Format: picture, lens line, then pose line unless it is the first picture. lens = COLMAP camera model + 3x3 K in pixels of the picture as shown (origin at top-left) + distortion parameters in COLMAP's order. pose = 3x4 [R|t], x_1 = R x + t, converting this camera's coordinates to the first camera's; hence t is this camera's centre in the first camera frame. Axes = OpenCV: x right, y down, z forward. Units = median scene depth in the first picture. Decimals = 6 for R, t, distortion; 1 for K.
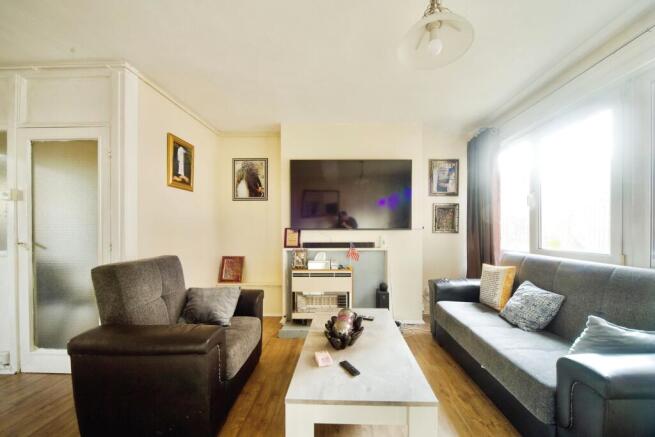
lens RADIAL K [[255.3, 0, 339.2], [0, 255.3, 230.7], [0, 0, 1]] dist [-0.014038, -0.000043]
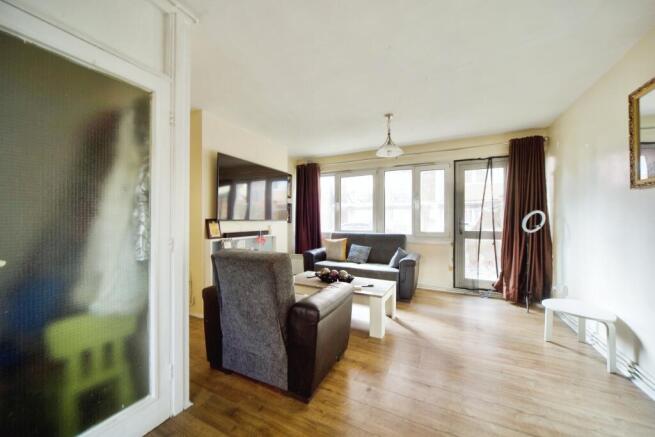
lens RADIAL K [[246.1, 0, 327.5], [0, 246.1, 218.5], [0, 0, 1]] dist [-0.000364, 0.000011]
pose [[0.438071, 0.004205, 0.898931, -0.887258], [0.003729, 0.999972, -0.006495, -0.005964], [-0.898933, 0.006197, 0.438043, 0.170144]]
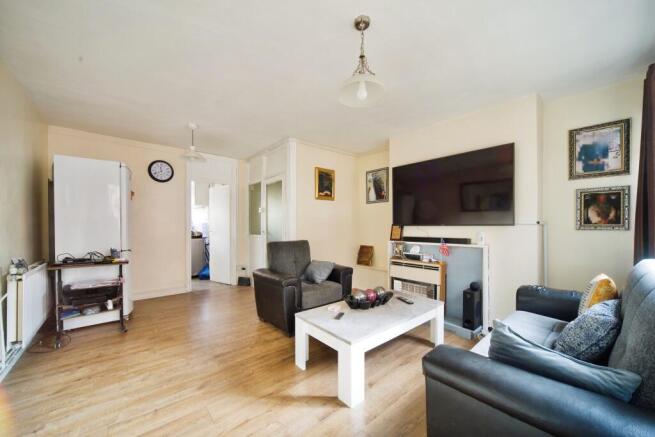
lens RADIAL K [[261.3, 0, 326.6], [0, 261.3, 225.5], [0, 0, 1]] dist [-0.000892, -0.000046]
pose [[0.645912, -0.000998, -0.763411, 0.550235], [-0.001976, 0.999994, -0.002979, 0.000396], [0.763409, 0.003433, 0.645906, -0.038197]]
